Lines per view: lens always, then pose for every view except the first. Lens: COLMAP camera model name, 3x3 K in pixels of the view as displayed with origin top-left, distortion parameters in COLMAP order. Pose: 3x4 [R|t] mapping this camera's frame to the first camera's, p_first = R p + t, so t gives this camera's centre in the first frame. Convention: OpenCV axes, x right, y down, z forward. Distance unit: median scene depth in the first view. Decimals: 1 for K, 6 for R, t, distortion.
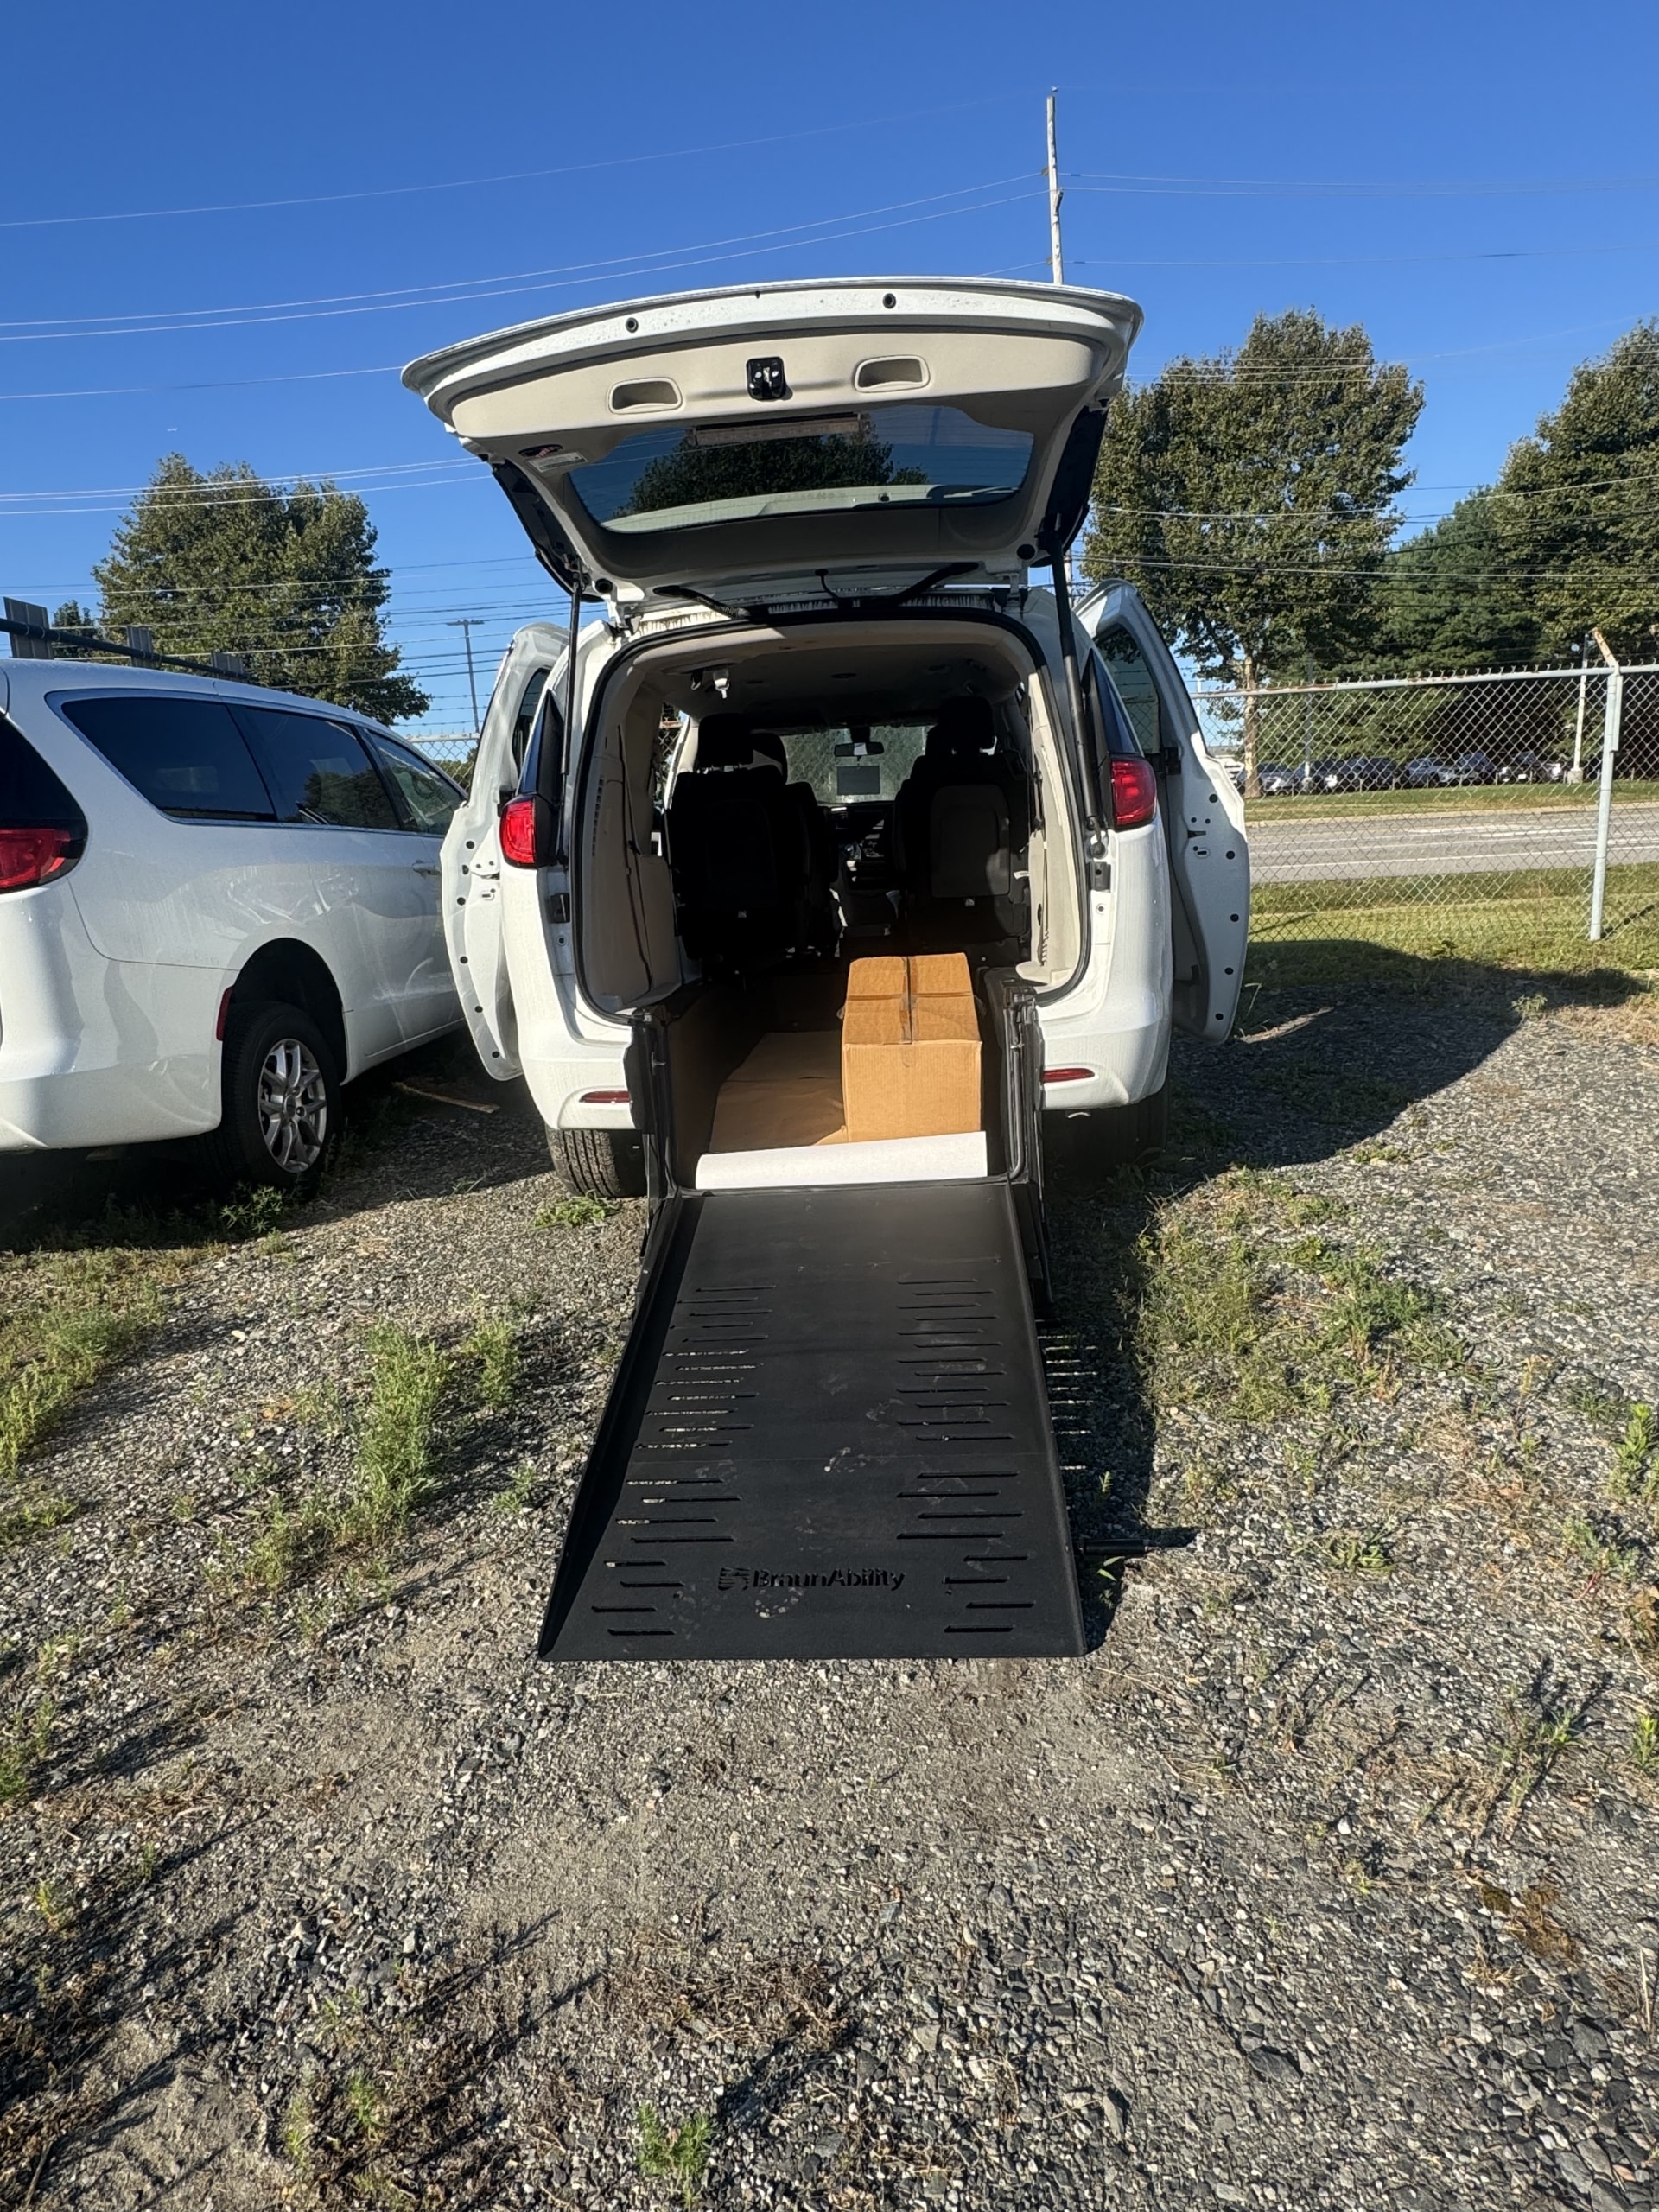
lens RADIAL K [[1270.5, 0, 819.9], [0, 1270.5, 1104.8], [0, 0, 1]] dist [-0.003136, 0.002086]
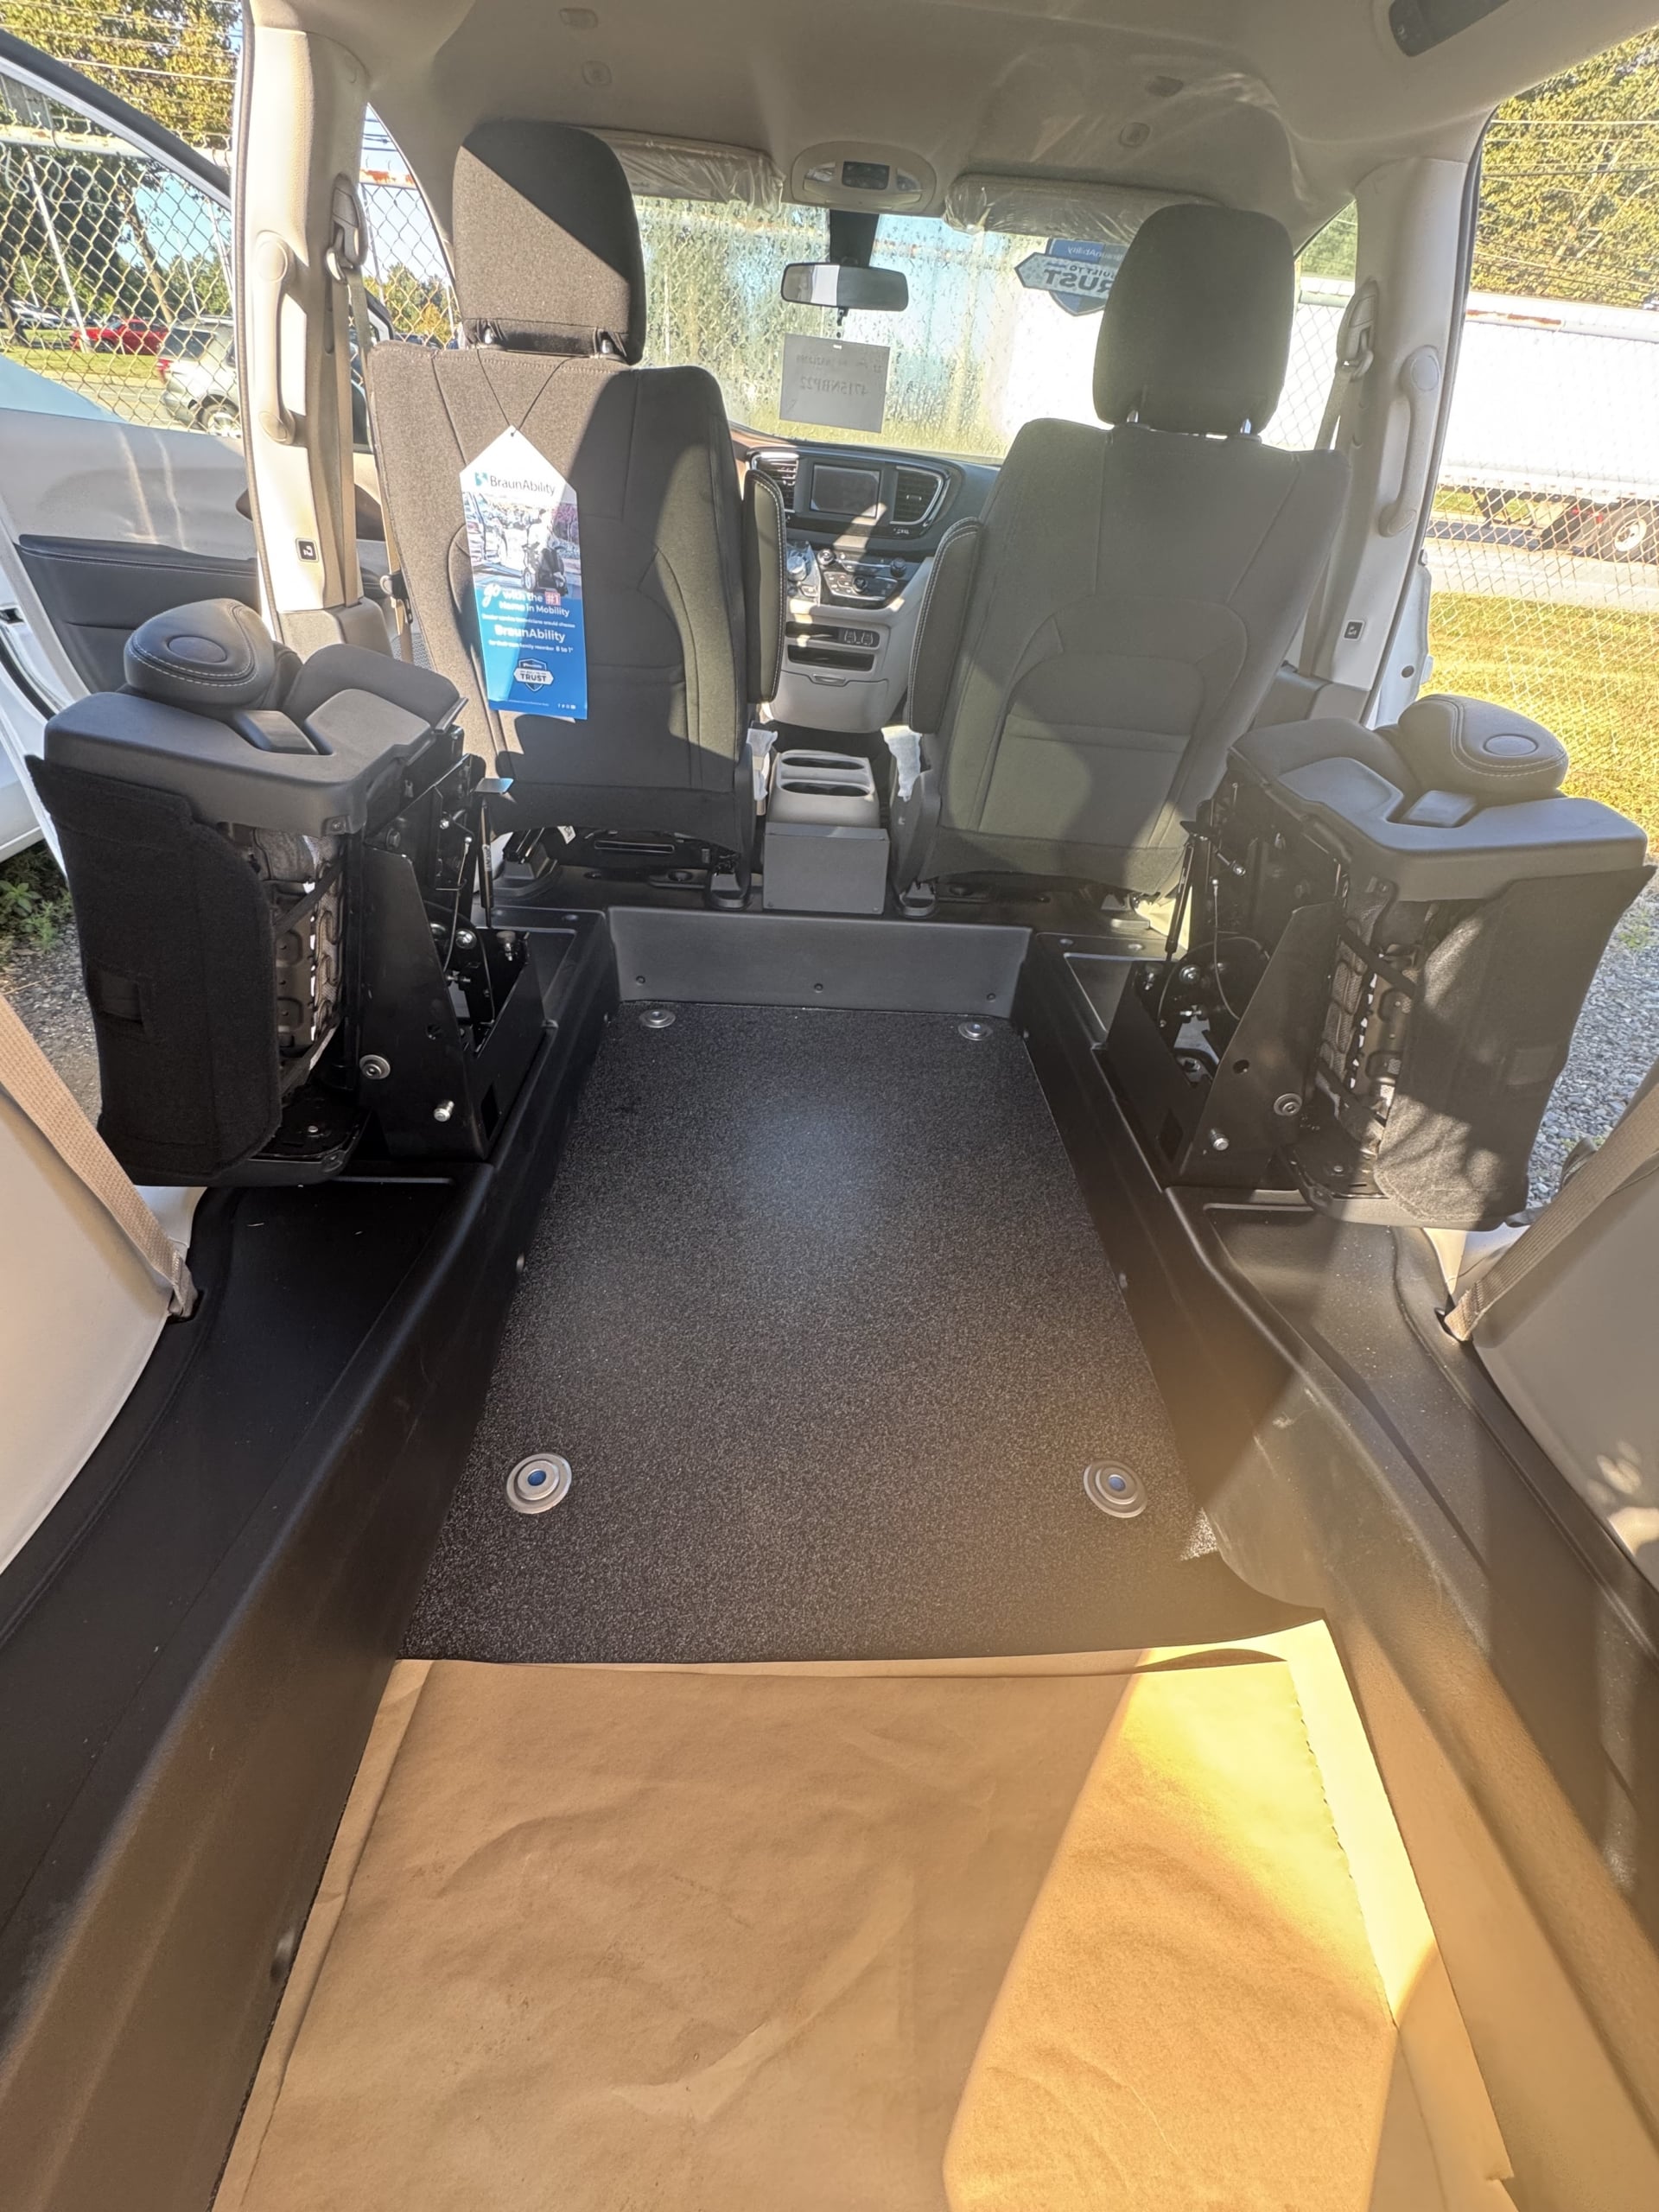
lens RADIAL K [[858.0, 0, 835.4], [0, 858.0, 1110.6], [0, 0, 1]] dist [-0.011322, -0.000191]
pose [[0.985284, 0.037107, 0.166851, -0.014541], [-0.108515, 0.889997, 0.442865, -0.306613], [-0.132063, -0.454454, 0.880926, 1.194203]]
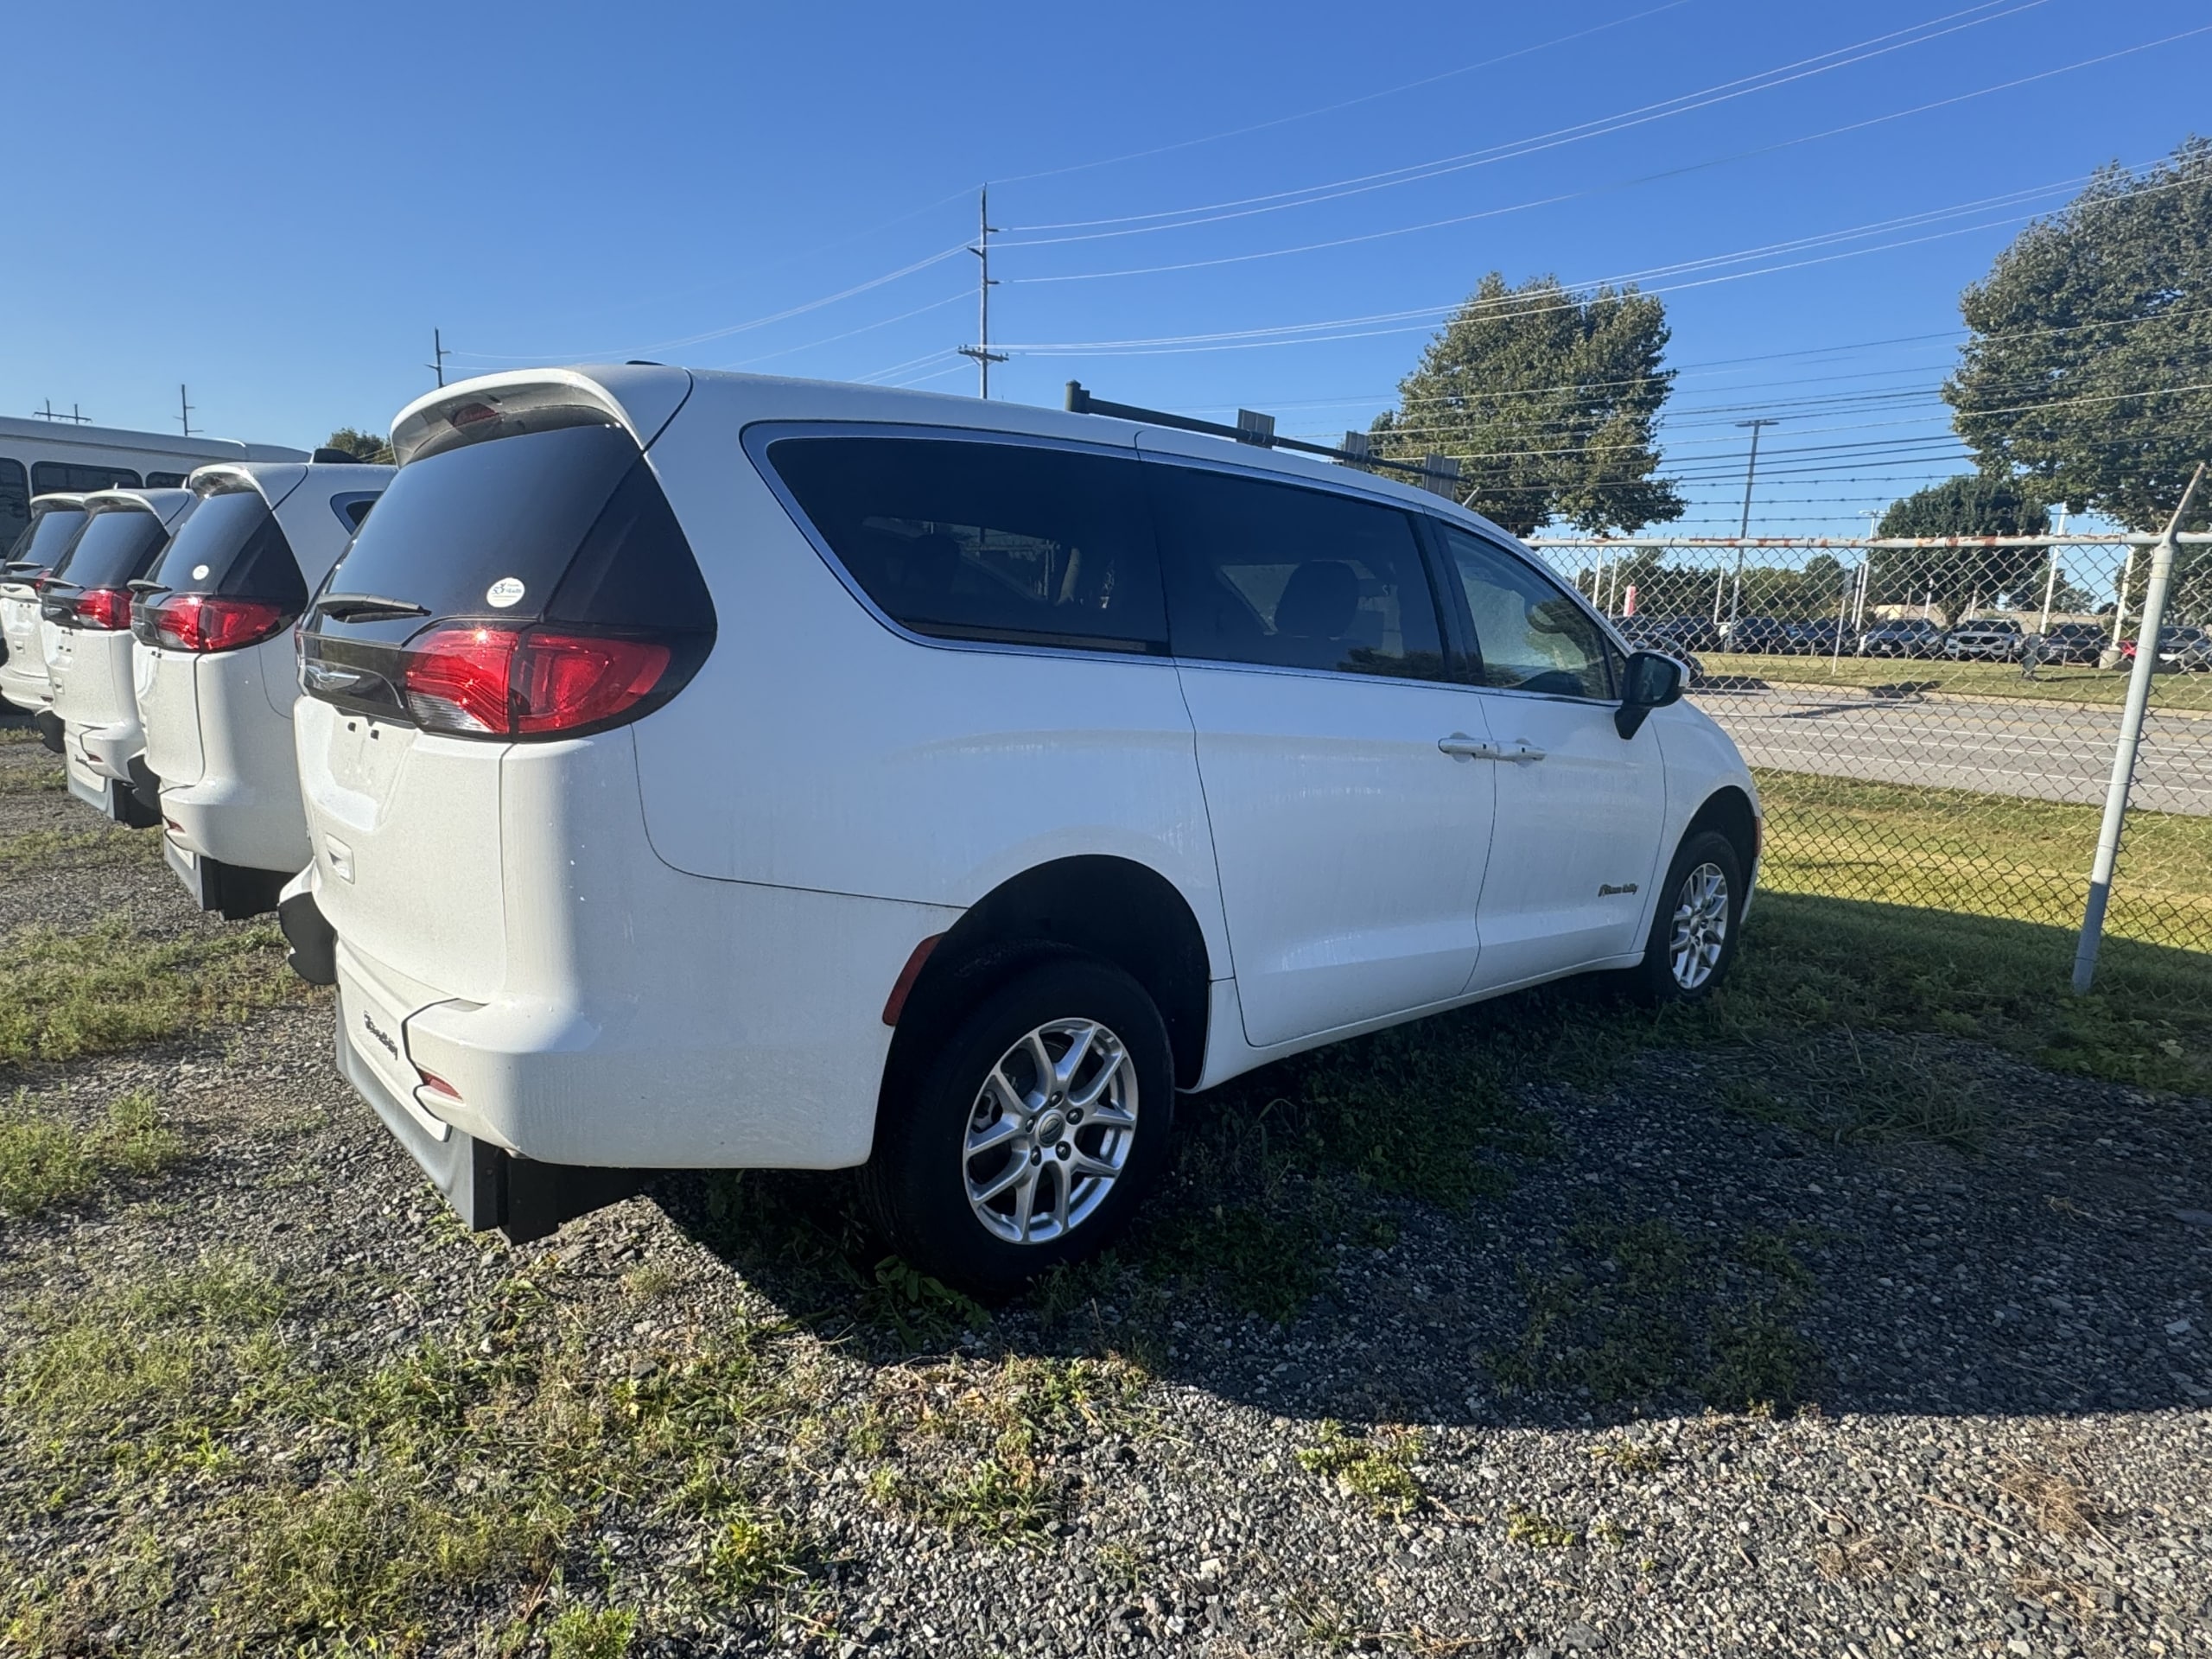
lens RADIAL K [[1270.5, 0, 1088.2], [0, 1270.5, 826.8], [0, 0, 1]] dist [-0.003136, 0.002086]
pose [[0.711015, 0.198148, -0.674681, 0.823886], [-0.236281, 0.971011, 0.036172, -0.248904], [0.662290, 0.133695, 0.737223, 0.678951]]
